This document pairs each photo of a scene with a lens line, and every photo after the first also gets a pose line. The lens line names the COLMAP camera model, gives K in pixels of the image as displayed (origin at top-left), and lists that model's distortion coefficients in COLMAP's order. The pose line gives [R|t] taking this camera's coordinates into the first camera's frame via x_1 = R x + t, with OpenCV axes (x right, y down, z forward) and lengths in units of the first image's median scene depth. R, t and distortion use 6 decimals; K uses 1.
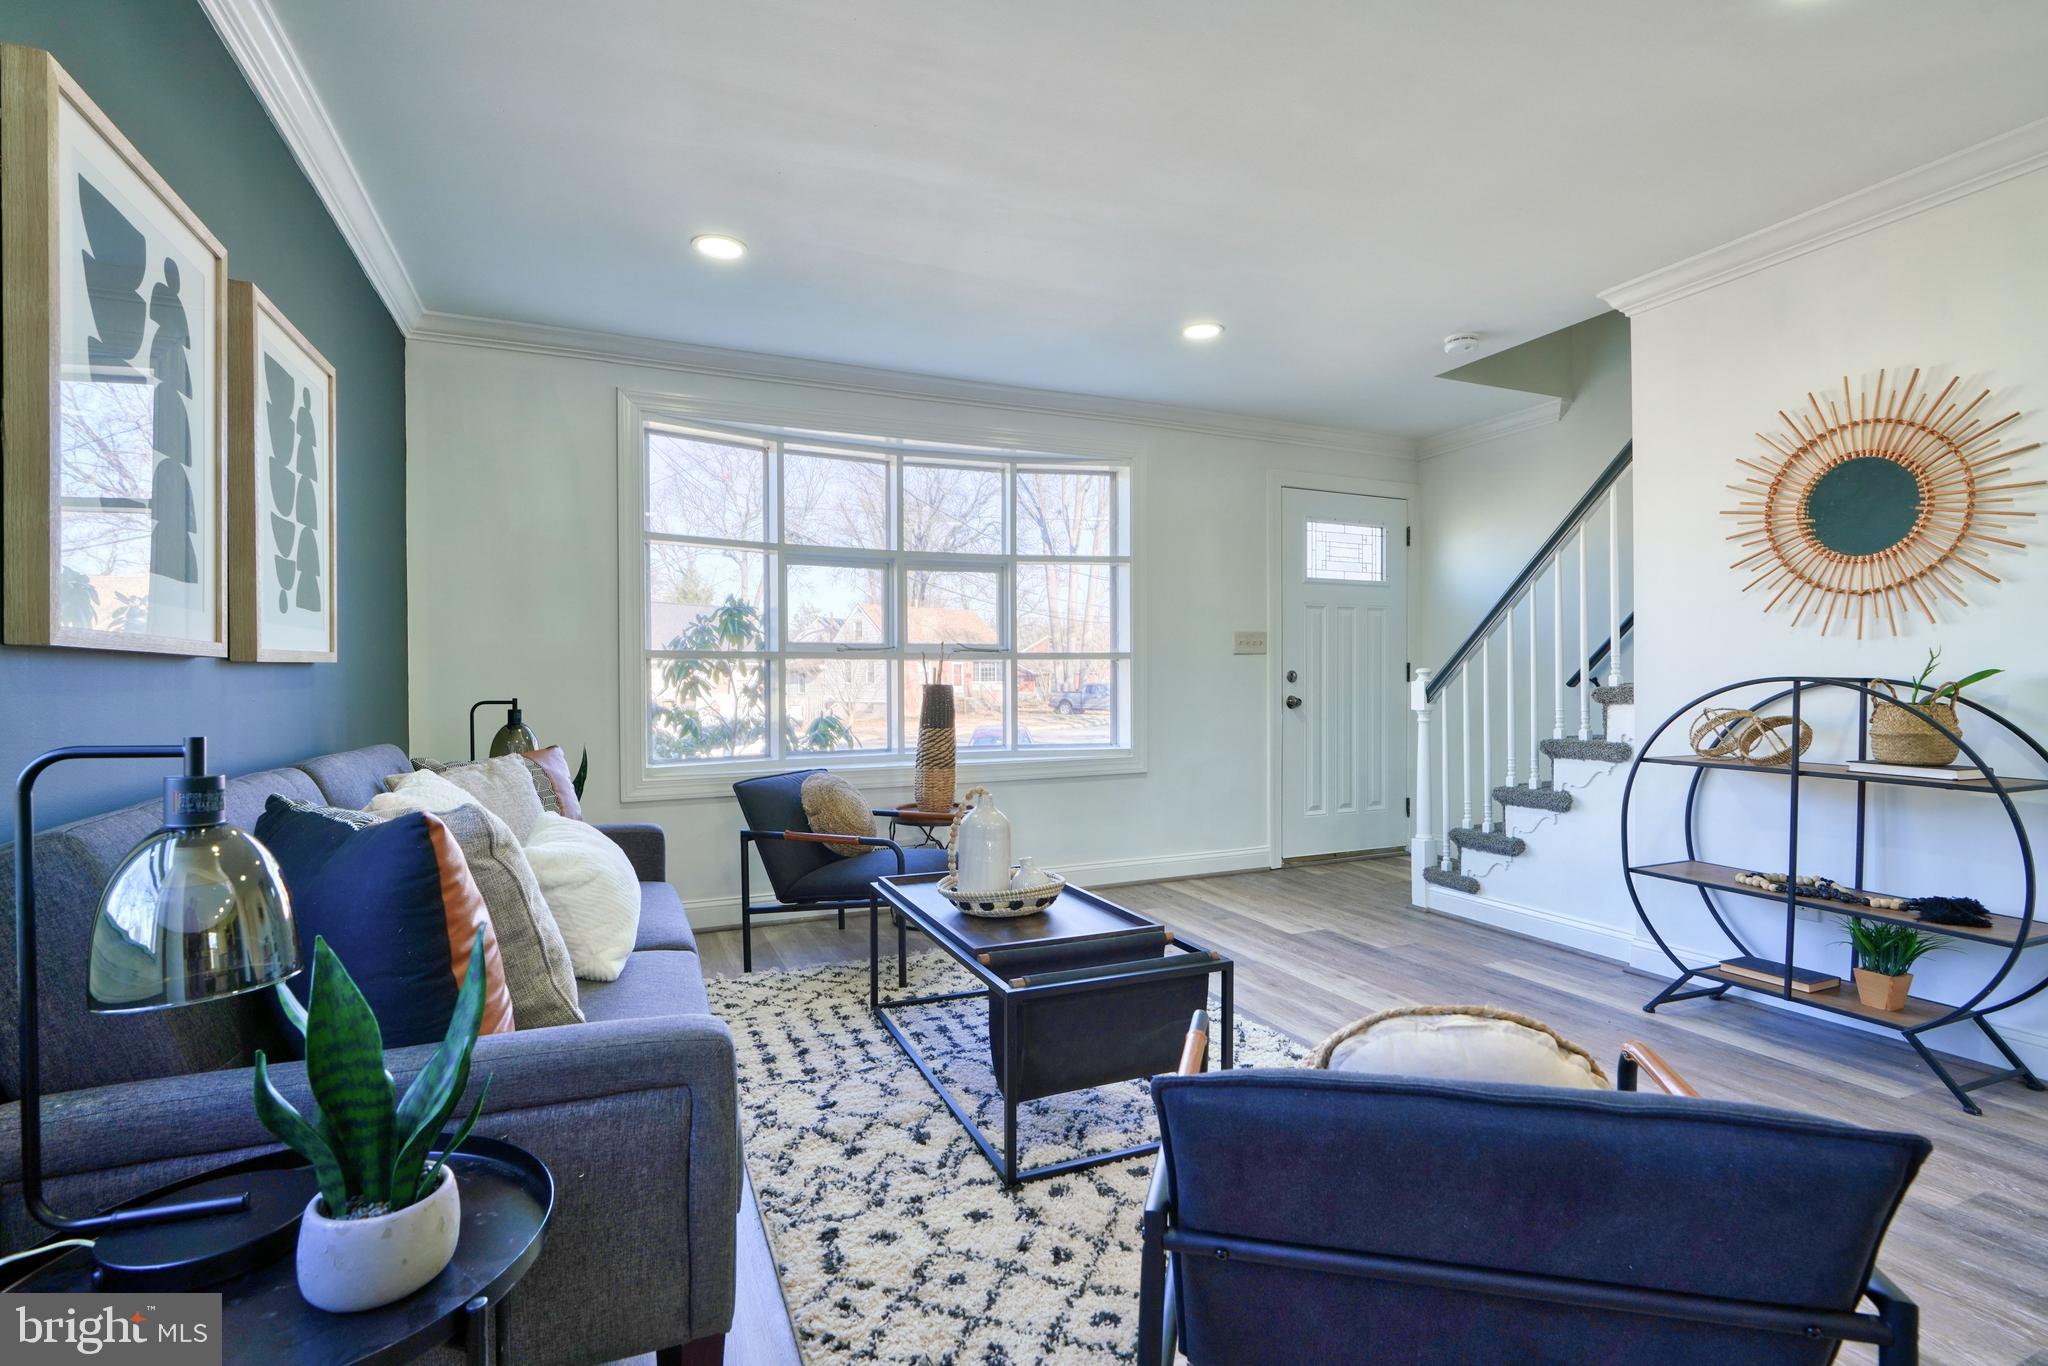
lens RADIAL K [[942.0, 0, 1018.9], [0, 942.0, 681.9], [0, 0, 1]] dist [-0.014741, 0.005859]
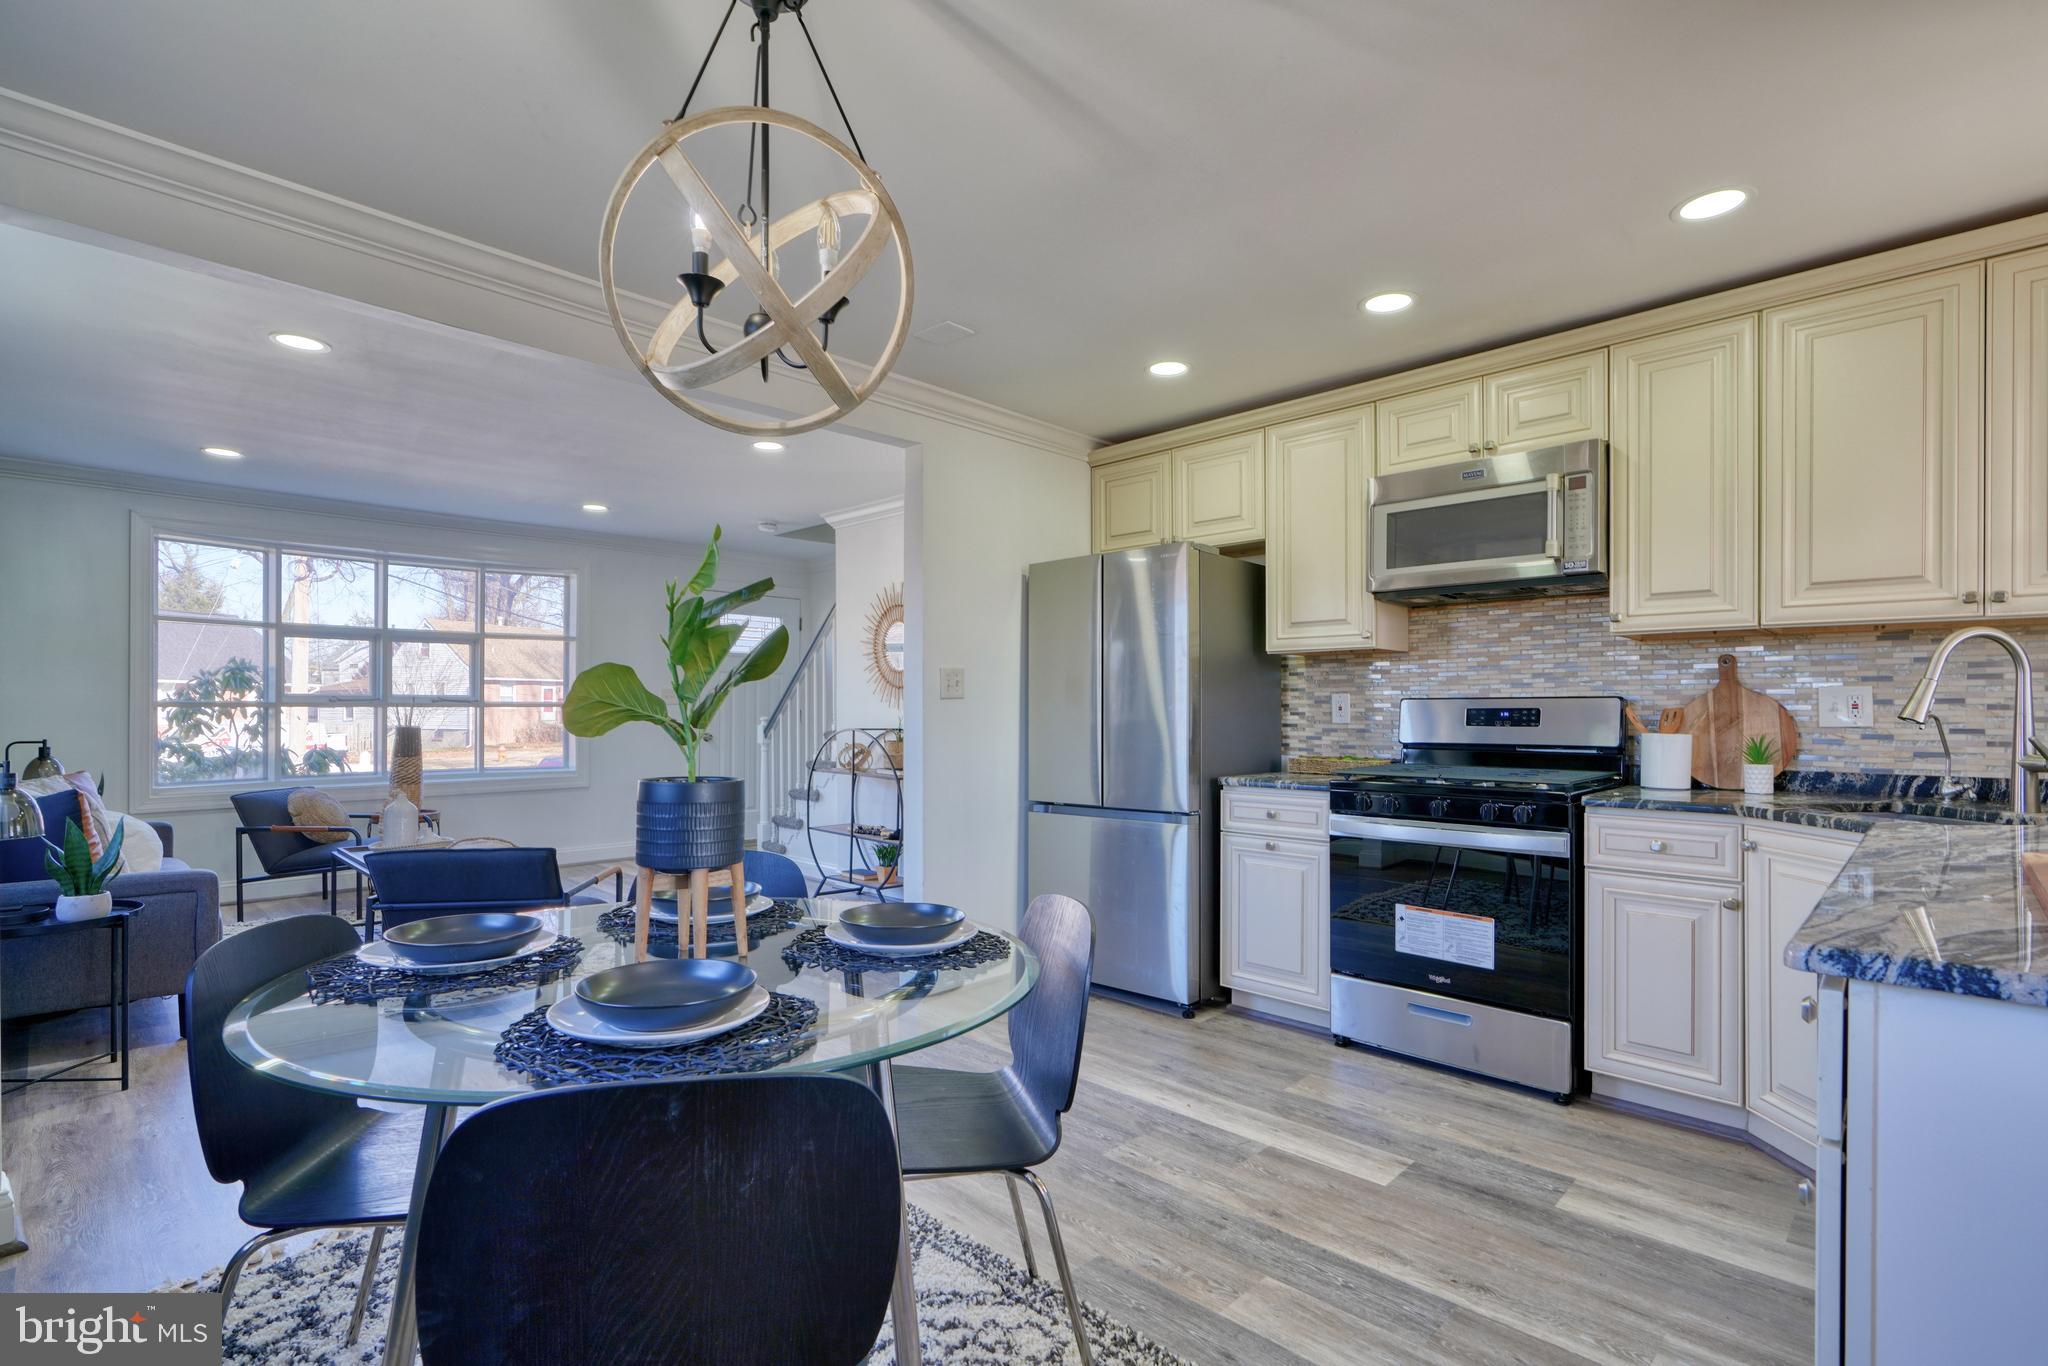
lens RADIAL K [[973.3, 0, 1032.9], [0, 973.3, 704.3], [0, 0, 1]] dist [-0.012502, 0.006701]
pose [[0.927605, 0.011121, 0.373398, 0.248229], [-0.009952, 0.999938, -0.005060, -0.033510], [-0.373431, 0.000977, 0.927658, -0.738490]]
